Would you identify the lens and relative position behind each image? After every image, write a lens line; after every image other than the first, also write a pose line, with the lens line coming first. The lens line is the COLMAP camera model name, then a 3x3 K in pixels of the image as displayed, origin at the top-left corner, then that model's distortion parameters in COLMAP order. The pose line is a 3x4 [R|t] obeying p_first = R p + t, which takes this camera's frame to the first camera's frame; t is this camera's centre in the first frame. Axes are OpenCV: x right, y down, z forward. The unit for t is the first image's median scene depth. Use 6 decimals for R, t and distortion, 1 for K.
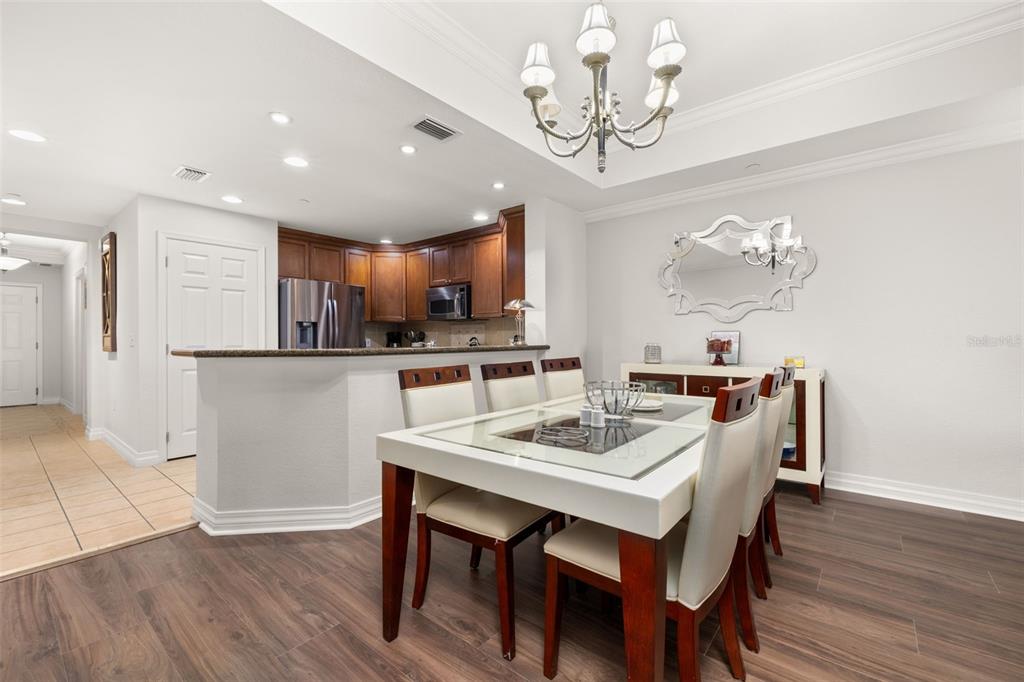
lens RADIAL K [[432.7, 0, 511.5], [0, 432.7, 338.7], [0, 0, 1]] dist [0.000142, 0.000686]
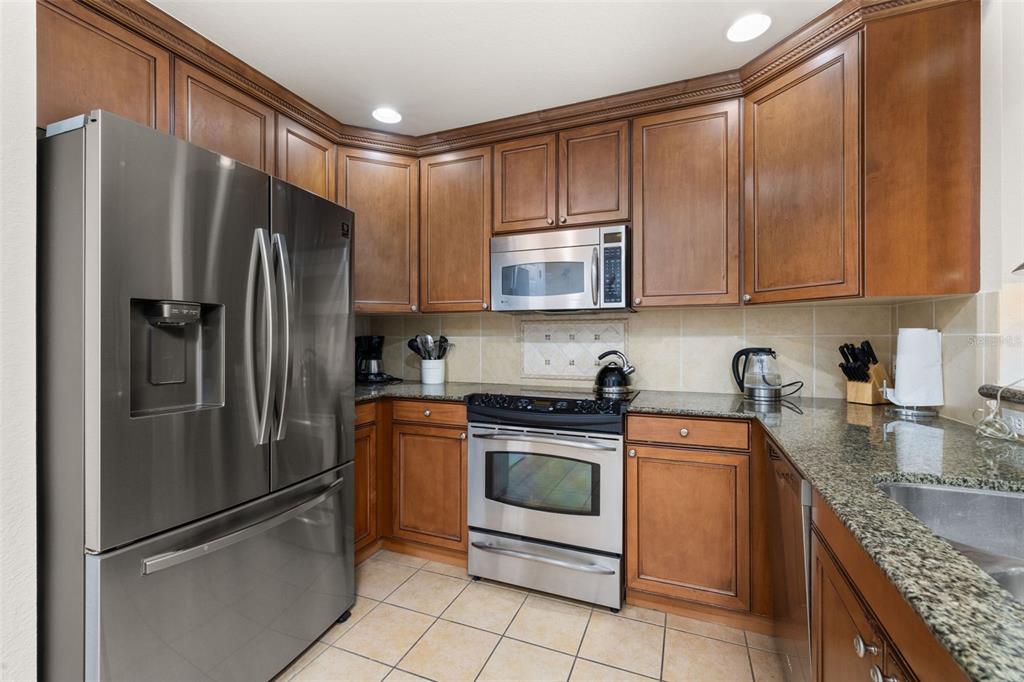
lens RADIAL K [[432.7, 0, 511.5], [0, 432.7, 338.7], [0, 0, 1]] dist [0.000142, 0.000686]
pose [[0.954162, 0.003436, 0.299272, -0.324612], [-0.003506, 0.999994, -0.000303, -0.015599], [-0.299271, -0.000760, 0.954168, 0.624264]]
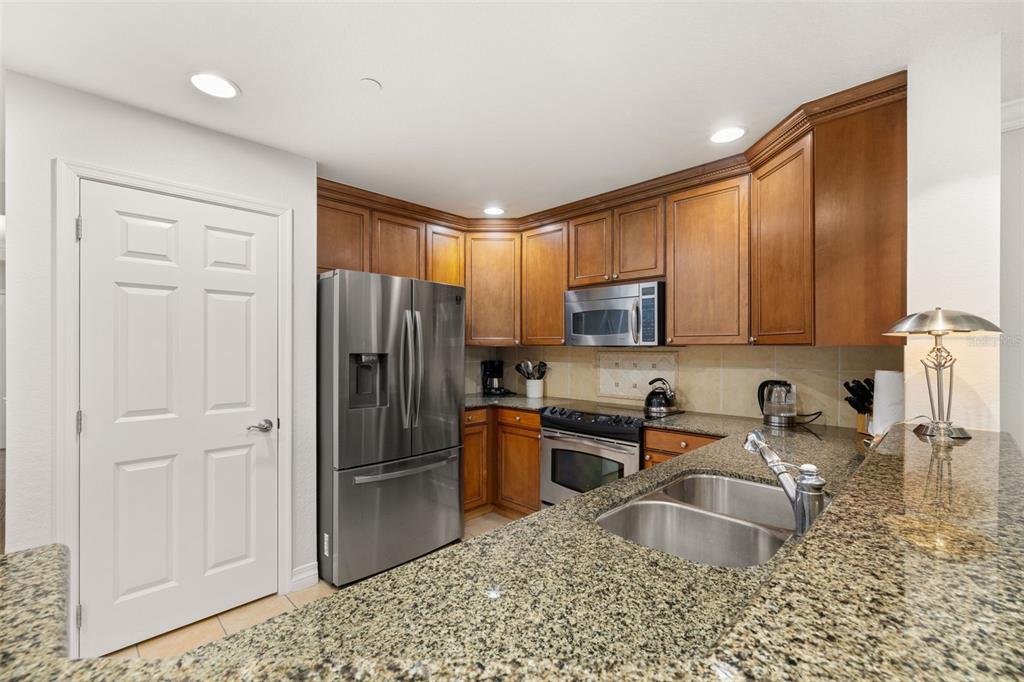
lens RADIAL K [[439.2, 0, 509.9], [0, 439.2, 347.8], [0, 0, 1]] dist [-0.000246, -0.000035]
pose [[0.995599, 0.005238, -0.093567, -0.228406], [-0.005146, 0.999986, 0.001221, -0.042480], [0.093572, -0.000734, 0.995612, 0.439193]]
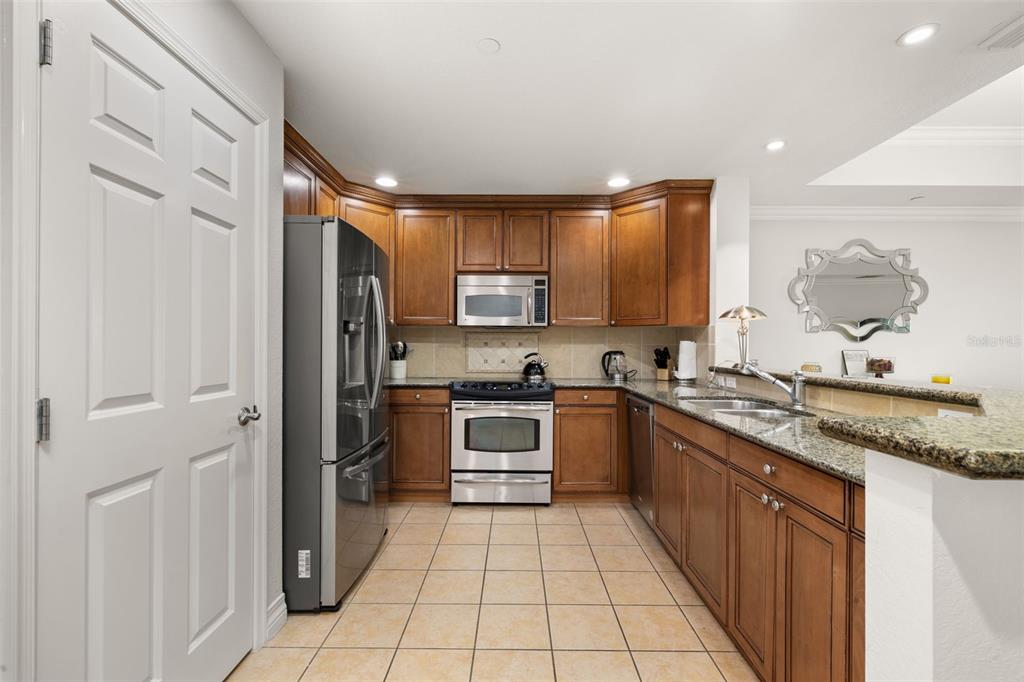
lens RADIAL K [[434.9, 0, 510.9], [0, 434.9, 343.5], [0, 0, 1]] dist [-0.000760, -0.000014]
pose [[0.775463, 0.011750, 0.631284, -0.564892], [-0.009005, 0.999931, -0.007550, -0.013204], [-0.631329, 0.000170, 0.775515, 0.497931]]
